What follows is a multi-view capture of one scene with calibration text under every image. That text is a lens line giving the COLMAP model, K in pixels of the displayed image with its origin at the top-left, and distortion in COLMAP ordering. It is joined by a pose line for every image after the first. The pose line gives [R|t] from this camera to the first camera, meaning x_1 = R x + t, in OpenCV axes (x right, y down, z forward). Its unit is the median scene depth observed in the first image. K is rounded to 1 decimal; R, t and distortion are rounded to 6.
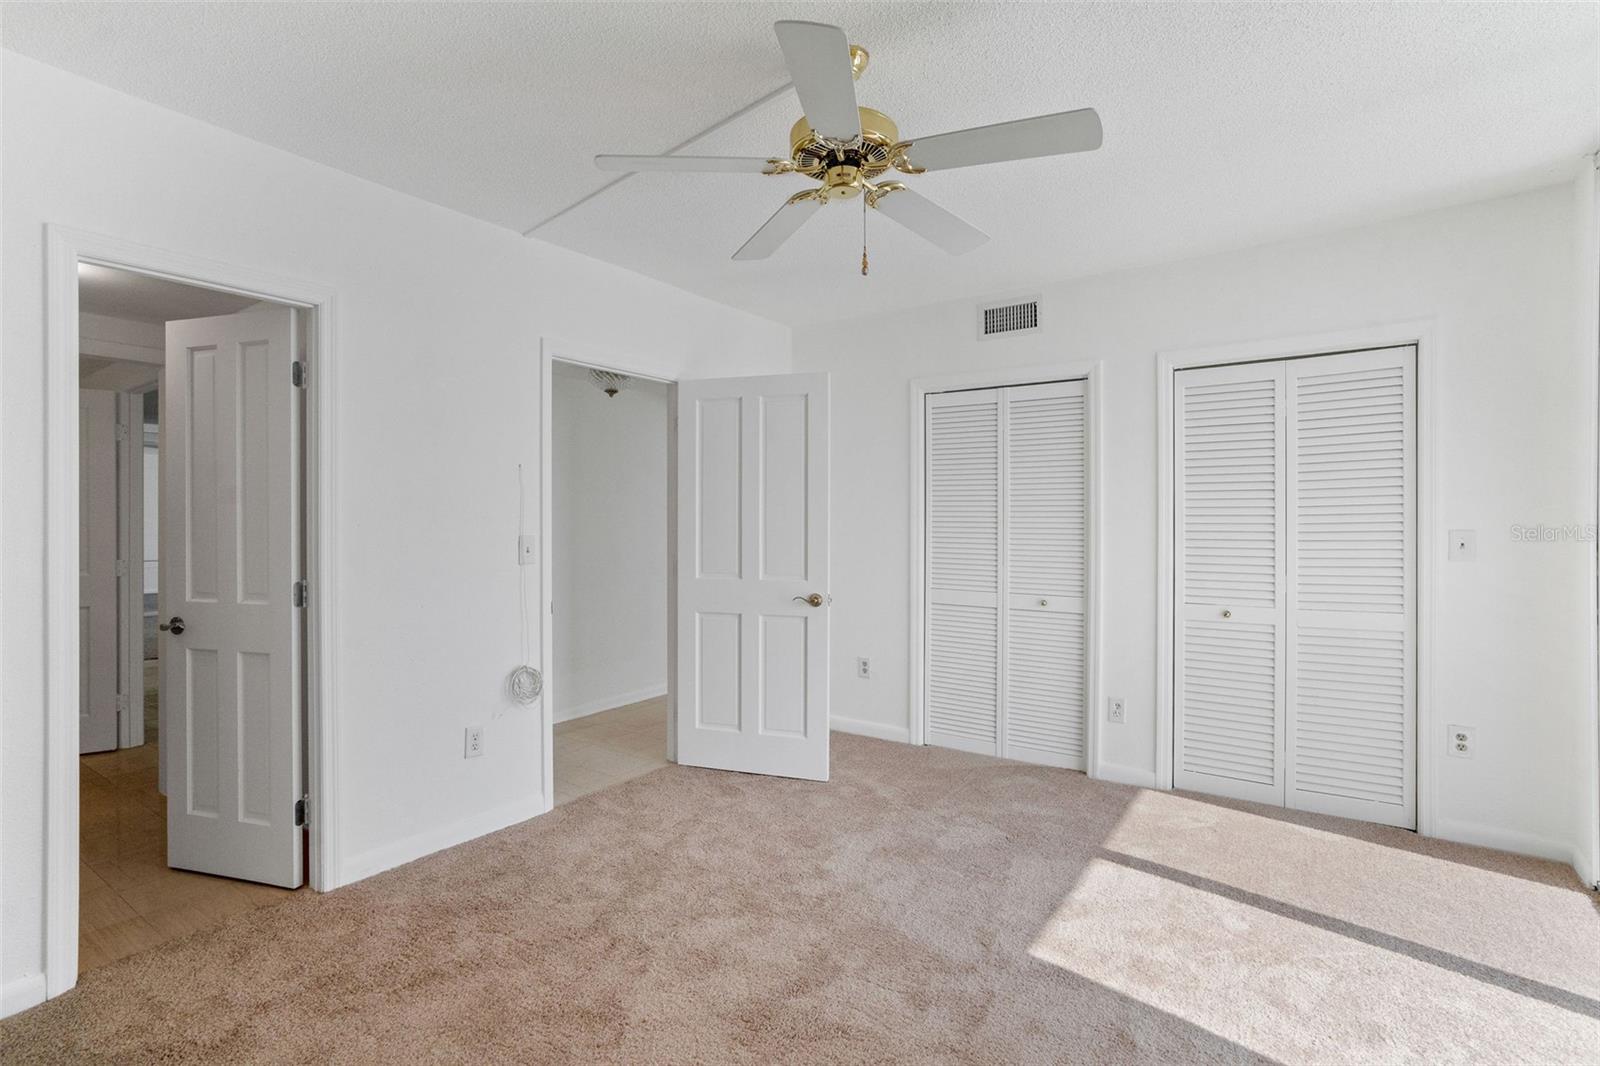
lens RADIAL K [[743.1, 0, 798.4], [0, 743.1, 530.4], [0, 0, 1]] dist [0.001967, 0.001581]
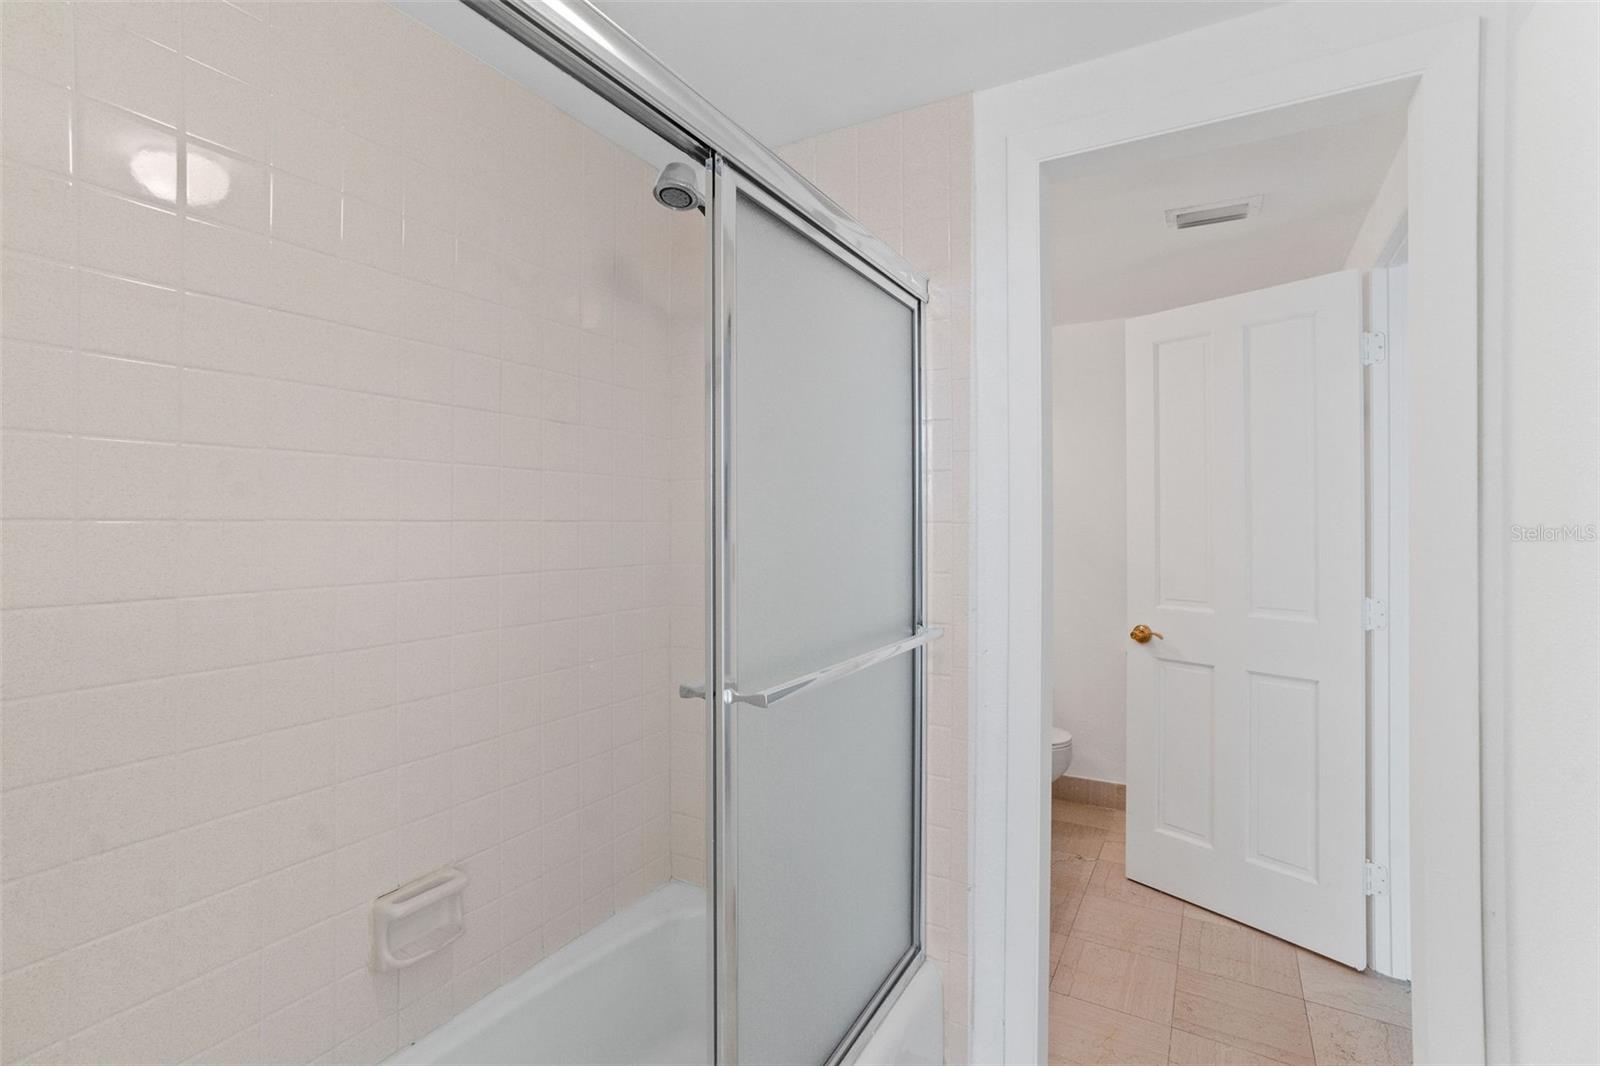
lens RADIAL K [[743.1, 0, 798.1], [0, 743.1, 533.4], [0, 0, 1]] dist [0.001967, 0.001581]
pose [[0.162813, -0.004832, -0.986645, -0.469979], [-0.002154, 0.999984, -0.005253, -0.002273], [0.986655, 0.002981, 0.162800, 0.528908]]
